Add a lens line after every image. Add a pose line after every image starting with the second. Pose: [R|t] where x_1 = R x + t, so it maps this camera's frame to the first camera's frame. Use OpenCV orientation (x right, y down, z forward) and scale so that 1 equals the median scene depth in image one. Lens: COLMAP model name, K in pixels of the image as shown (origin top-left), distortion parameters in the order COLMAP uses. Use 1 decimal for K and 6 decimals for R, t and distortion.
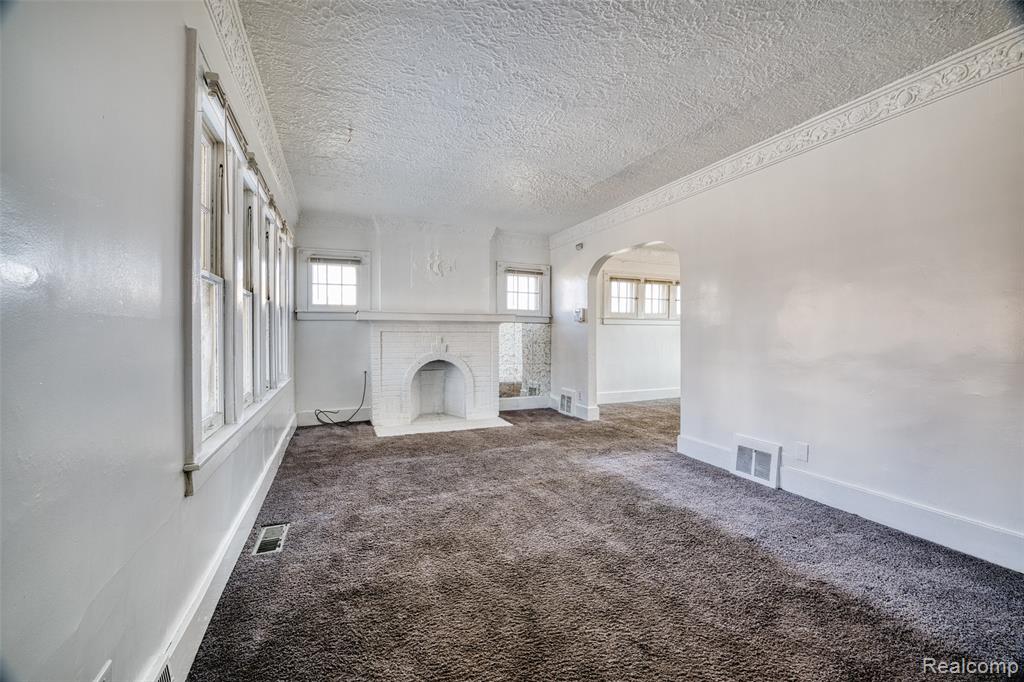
lens RADIAL K [[419.1, 0, 503.4], [0, 419.1, 334.2], [0, 0, 1]] dist [-0.015152, 0.000212]
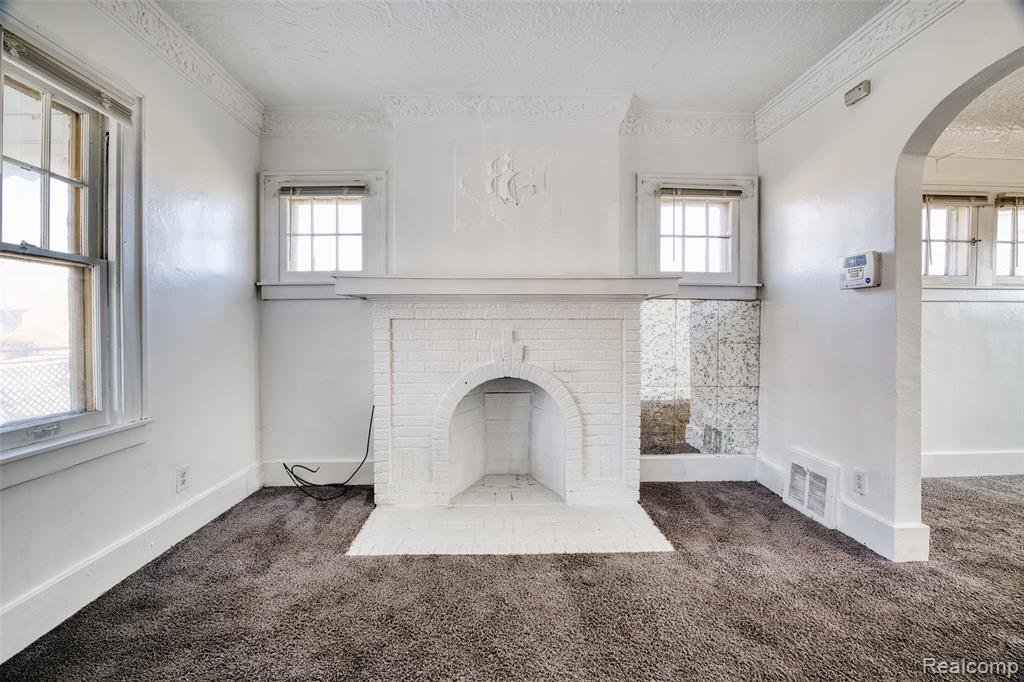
lens RADIAL K [[419.1, 0, 503.4], [0, 419.1, 334.2], [0, 0, 1]] dist [-0.015152, 0.000212]
pose [[0.935862, 0.002341, -0.352359, 0.011020], [0.002973, 0.999890, 0.014537, 0.004910], [0.352355, -0.014652, 0.935752, 0.527215]]
